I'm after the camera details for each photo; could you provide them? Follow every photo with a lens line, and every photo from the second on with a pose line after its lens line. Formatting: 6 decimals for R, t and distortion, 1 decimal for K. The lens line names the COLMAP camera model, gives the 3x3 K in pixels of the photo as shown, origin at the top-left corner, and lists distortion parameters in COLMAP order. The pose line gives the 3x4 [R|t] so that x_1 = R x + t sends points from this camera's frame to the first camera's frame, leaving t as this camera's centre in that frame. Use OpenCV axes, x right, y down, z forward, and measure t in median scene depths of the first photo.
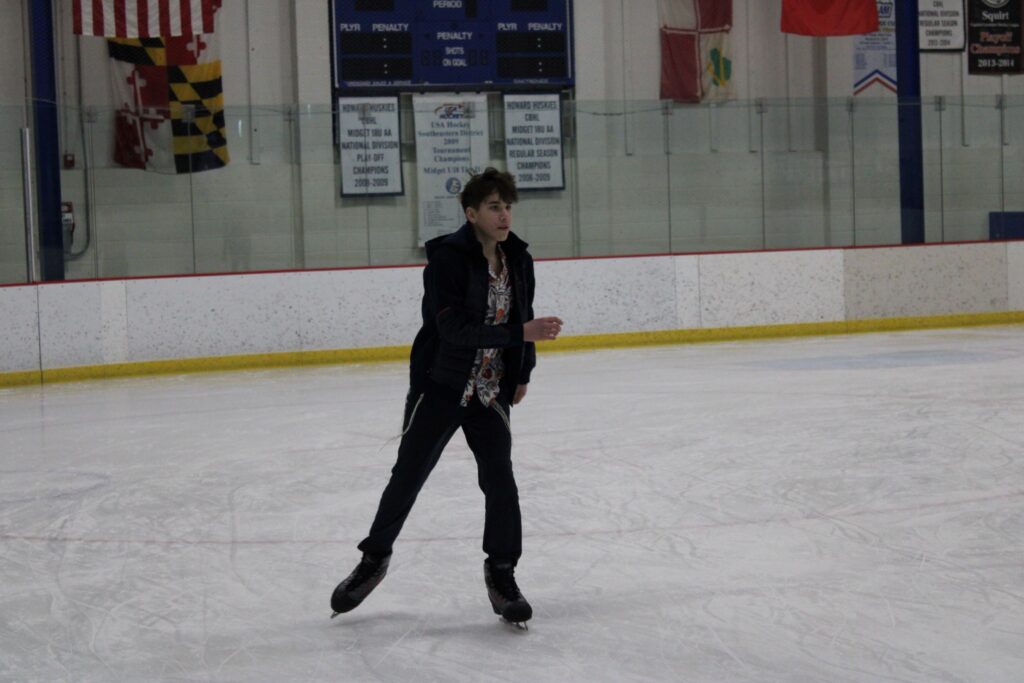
lens RADIAL K [[2435.7, 0, 496.7], [0, 2435.7, 307.7], [0, 0, 1]] dist [0.078542, 0.000000]
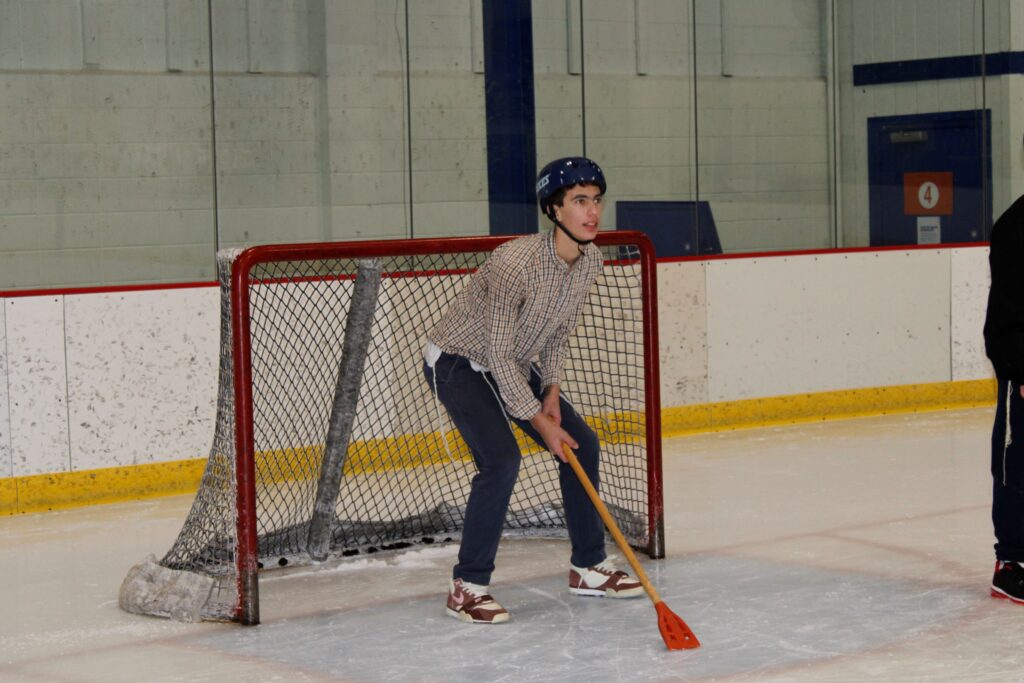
lens RADIAL K [[2435.7, 0, 512.7], [0, 2435.7, 340.6], [0, 0, 1]] dist [0.078542, 0.000000]
pose [[0.963893, -0.010974, 0.266064, 0.044514], [0.008144, 0.999898, 0.011737, -0.017629], [-0.266166, -0.009147, 0.963884, 0.562433]]
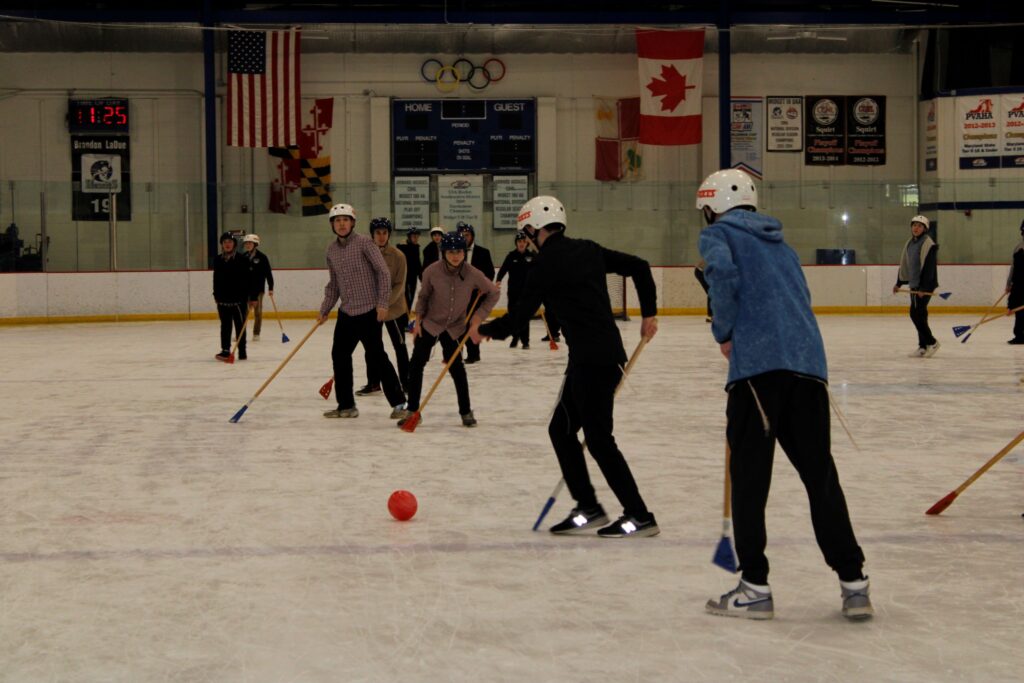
lens RADIAL K [[2435.7, 0, 518.0], [0, 2435.7, 316.1], [0, 0, 1]] dist [0.078542, 0.000000]
pose [[0.942696, 0.035967, -0.331709, 0.629471], [-0.037484, 0.999296, 0.001827, 0.011834], [0.331541, 0.010711, 0.943380, -0.692727]]
